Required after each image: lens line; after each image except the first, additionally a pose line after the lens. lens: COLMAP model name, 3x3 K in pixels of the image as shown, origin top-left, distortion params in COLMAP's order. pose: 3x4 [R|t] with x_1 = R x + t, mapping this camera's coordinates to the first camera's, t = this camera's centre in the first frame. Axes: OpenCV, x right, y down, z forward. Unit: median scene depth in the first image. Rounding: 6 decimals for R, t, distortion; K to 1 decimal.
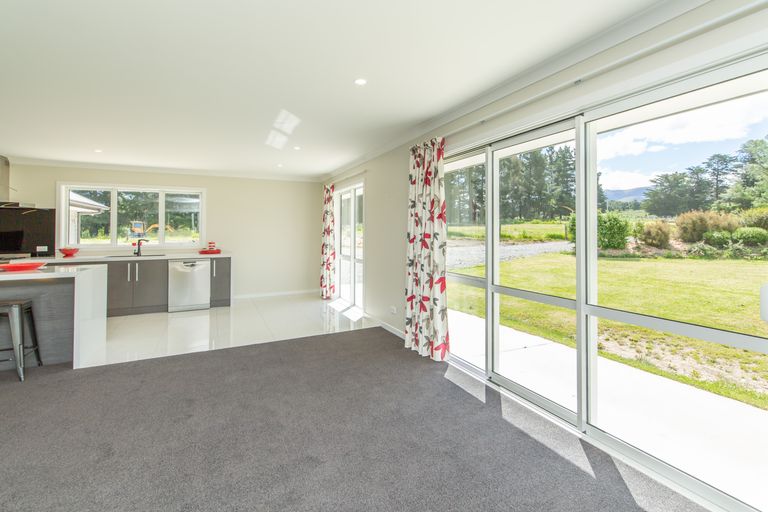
lens RADIAL K [[337.7, 0, 383.5], [0, 337.7, 231.5], [0, 0, 1]] dist [0.001494, 0.000181]
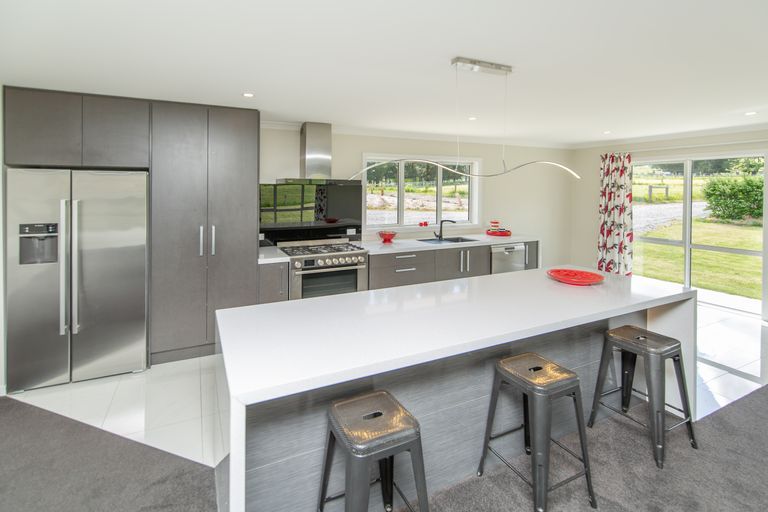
lens RADIAL K [[406.3, 0, 384.0], [0, 406.3, 256.0], [0, 0, 1]] dist [-0.022960, 0.000350]
pose [[0.999555, 0.005863, -0.029248, -0.377441], [-0.000756, 0.985157, 0.171656, -0.028763], [0.029820, -0.171557, 0.984723, -0.014294]]
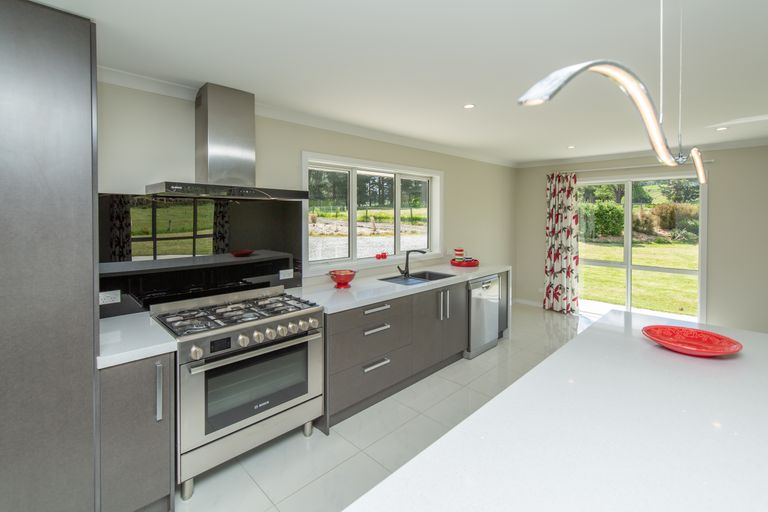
lens RADIAL K [[329.0, 0, 368.0], [0, 329.0, 246.3], [0, 0, 1]] dist [-0.000438, -0.000095]
pose [[0.964438, -0.024057, 0.263211, -0.430435], [-0.001878, 0.995200, 0.097843, -0.020318], [-0.264301, -0.094858, 0.959764, 0.190747]]
